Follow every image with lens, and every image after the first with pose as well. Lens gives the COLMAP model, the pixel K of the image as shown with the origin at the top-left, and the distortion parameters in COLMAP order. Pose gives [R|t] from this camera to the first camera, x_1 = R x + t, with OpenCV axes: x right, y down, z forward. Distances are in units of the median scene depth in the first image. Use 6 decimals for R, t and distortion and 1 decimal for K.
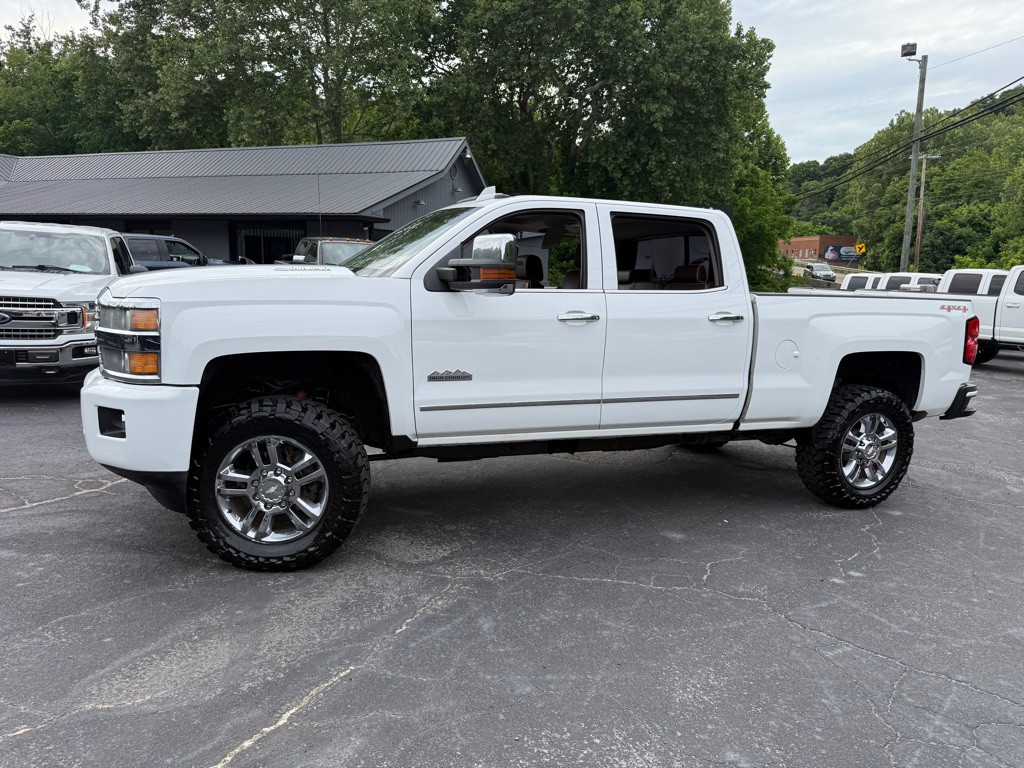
lens RADIAL K [[726.6, 0, 507.0], [0, 726.6, 386.8], [0, 0, 1]] dist [0.021516, -0.028956]
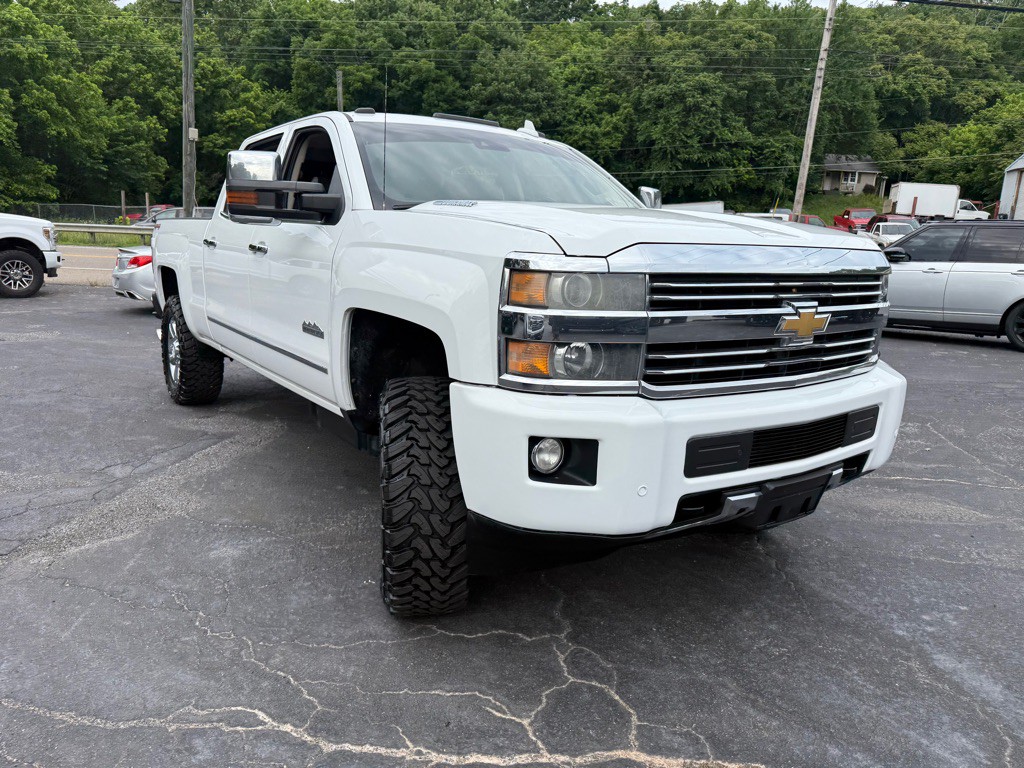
lens RADIAL K [[726.6, 0, 506.2], [0, 726.6, 381.7], [0, 0, 1]] dist [0.021516, -0.028956]
pose [[-0.204927, -0.227273, 0.952025, -0.920512], [0.100408, 0.962655, 0.251424, -0.175761], [-0.973613, 0.147114, -0.174454, 1.147494]]
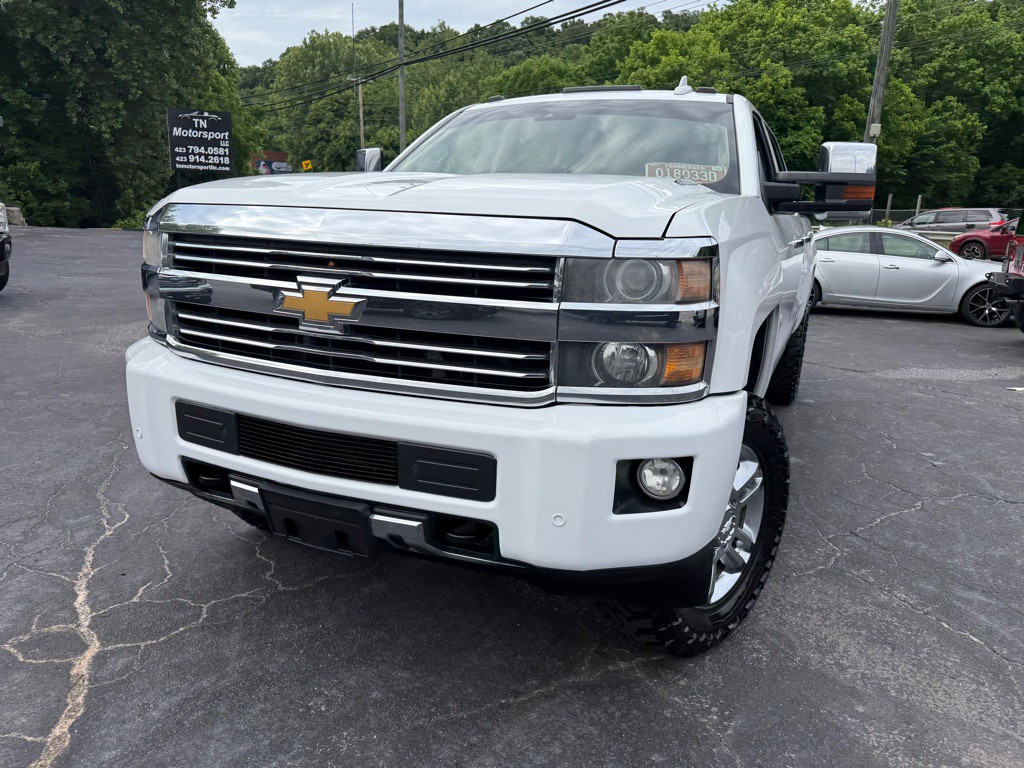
lens RADIAL K [[726.6, 0, 508.0], [0, 726.6, 383.4], [0, 0, 1]] dist [0.021516, -0.028956]
pose [[0.732864, -0.160156, 0.661257, -0.672385], [0.088172, 0.986061, 0.141103, -0.073401], [-0.674638, -0.045105, 0.736769, 0.496449]]
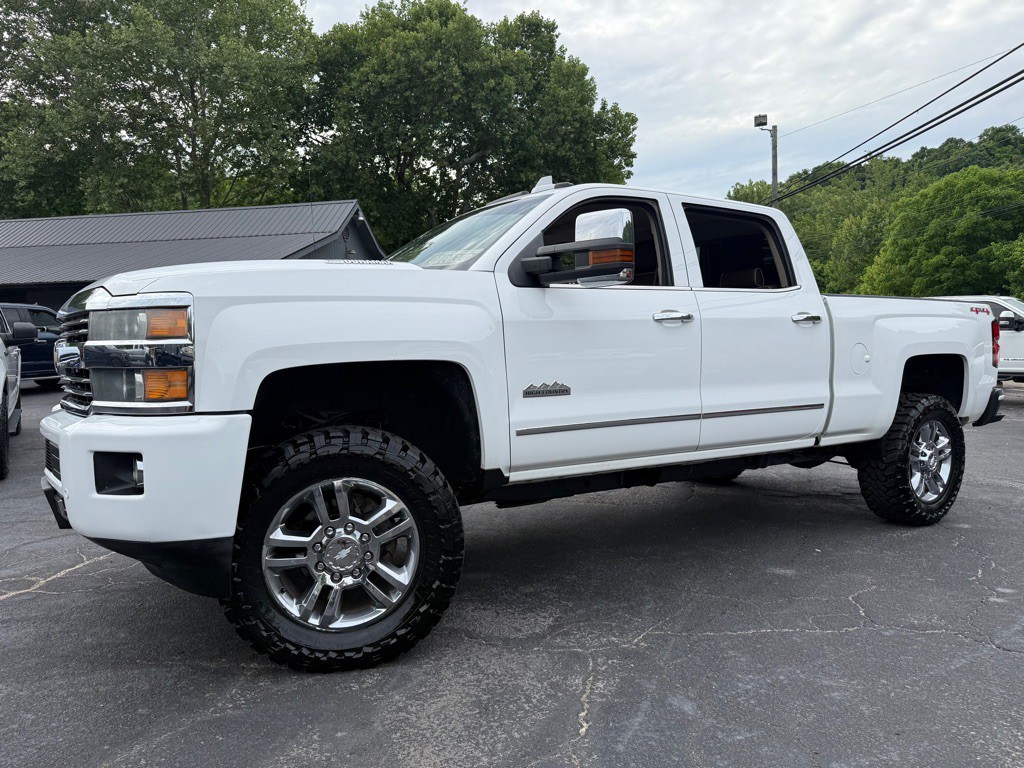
lens RADIAL K [[726.6, 0, 515.6], [0, 726.6, 376.6], [0, 0, 1]] dist [0.021516, -0.028956]
pose [[0.981685, -0.053335, 0.182895, -0.210883], [0.072778, 0.992191, -0.101293, 0.039363], [-0.176065, 0.112749, 0.977900, 0.180487]]
